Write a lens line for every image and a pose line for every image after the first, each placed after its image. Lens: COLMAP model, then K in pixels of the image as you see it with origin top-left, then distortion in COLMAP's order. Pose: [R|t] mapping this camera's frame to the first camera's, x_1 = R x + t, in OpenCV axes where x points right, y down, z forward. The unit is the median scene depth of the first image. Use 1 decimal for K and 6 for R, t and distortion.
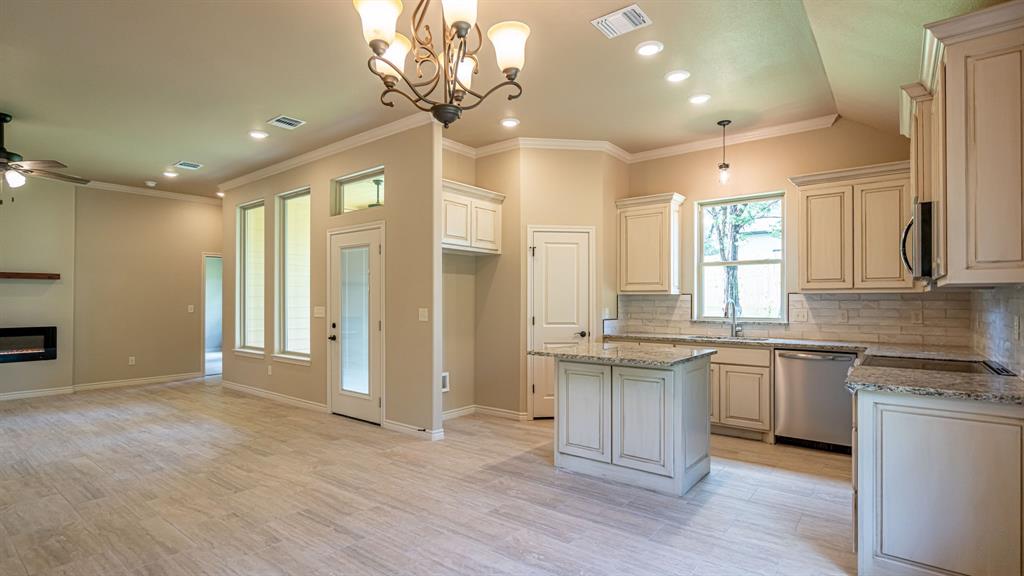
lens RADIAL K [[519.3, 0, 556.3], [0, 519.3, 297.4], [0, 0, 1]] dist [-0.003937, 0.001947]
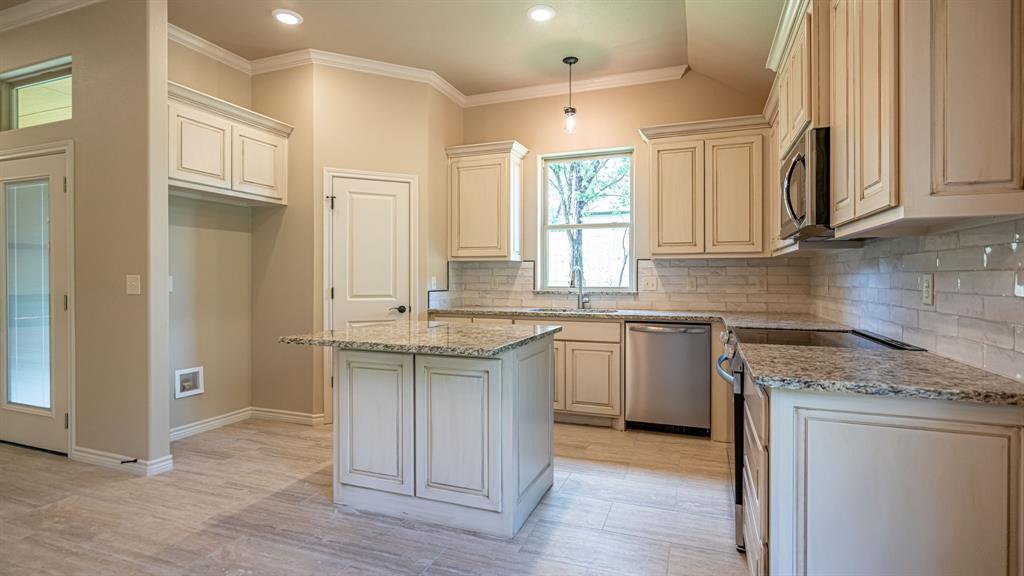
lens RADIAL K [[462.6, 0, 566.7], [0, 462.6, 278.4], [0, 0, 1]] dist [-0.008911, 0.002493]
pose [[0.953010, -0.001004, 0.302938, 0.086680], [-0.000912, 0.999980, 0.006183, 0.020744], [-0.302938, -0.006169, 0.952990, 0.273397]]
